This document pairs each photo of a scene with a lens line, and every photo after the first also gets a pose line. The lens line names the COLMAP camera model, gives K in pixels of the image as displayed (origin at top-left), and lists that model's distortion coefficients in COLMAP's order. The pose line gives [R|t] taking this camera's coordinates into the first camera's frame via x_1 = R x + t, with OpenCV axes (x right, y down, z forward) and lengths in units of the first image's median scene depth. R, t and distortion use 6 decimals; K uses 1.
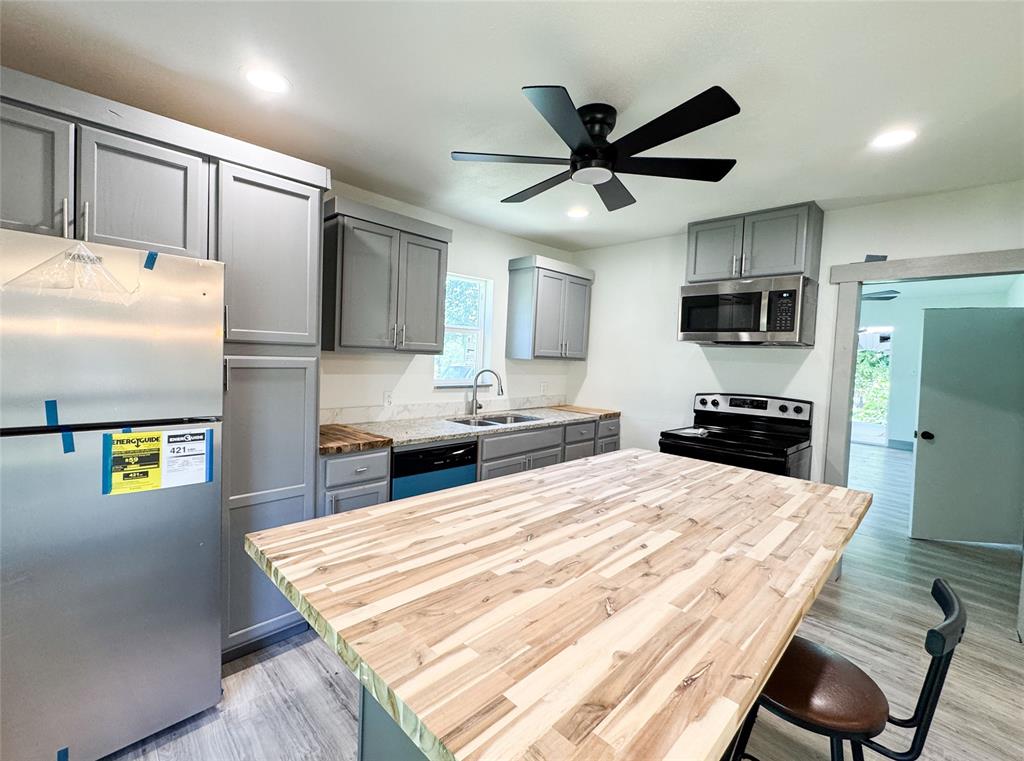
lens RADIAL K [[448.9, 0, 503.8], [0, 448.9, 375.0], [0, 0, 1]] dist [-0.003278, -0.000499]
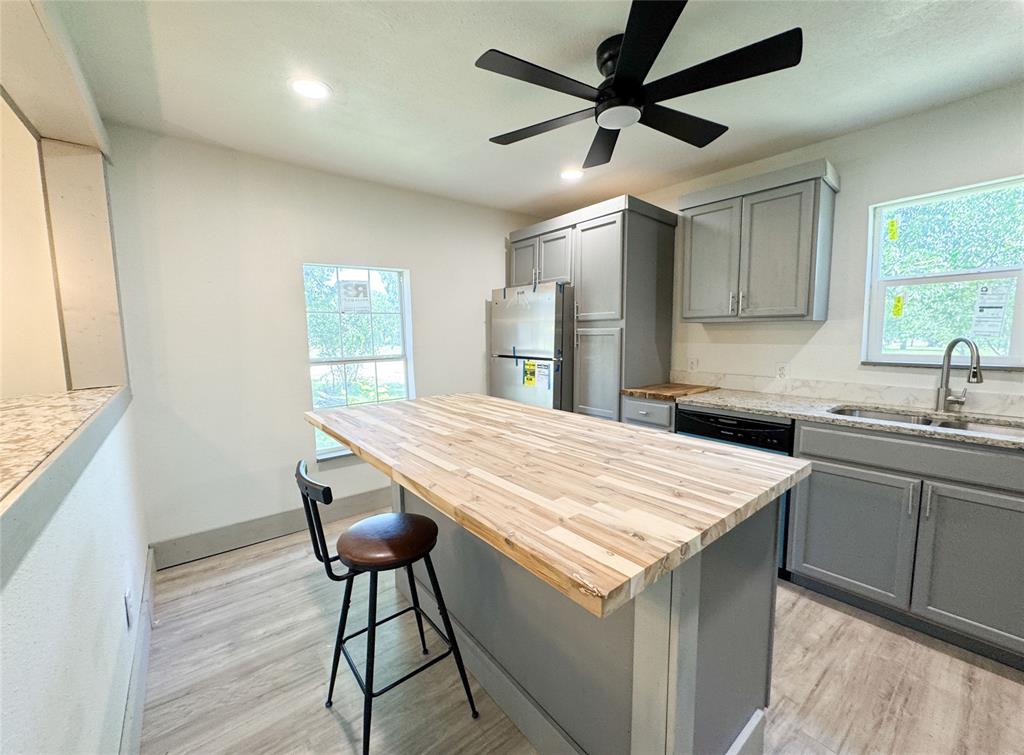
lens RADIAL K [[409.7, 0, 505.2], [0, 409.7, 380.7], [0, 0, 1]] dist [-0.001349, 0.000085]
pose [[-0.113715, 0.078552, -0.990403, 1.347201], [-0.039525, 0.995723, 0.083512, 0.050122], [0.992727, 0.048642, -0.110123, 1.075817]]
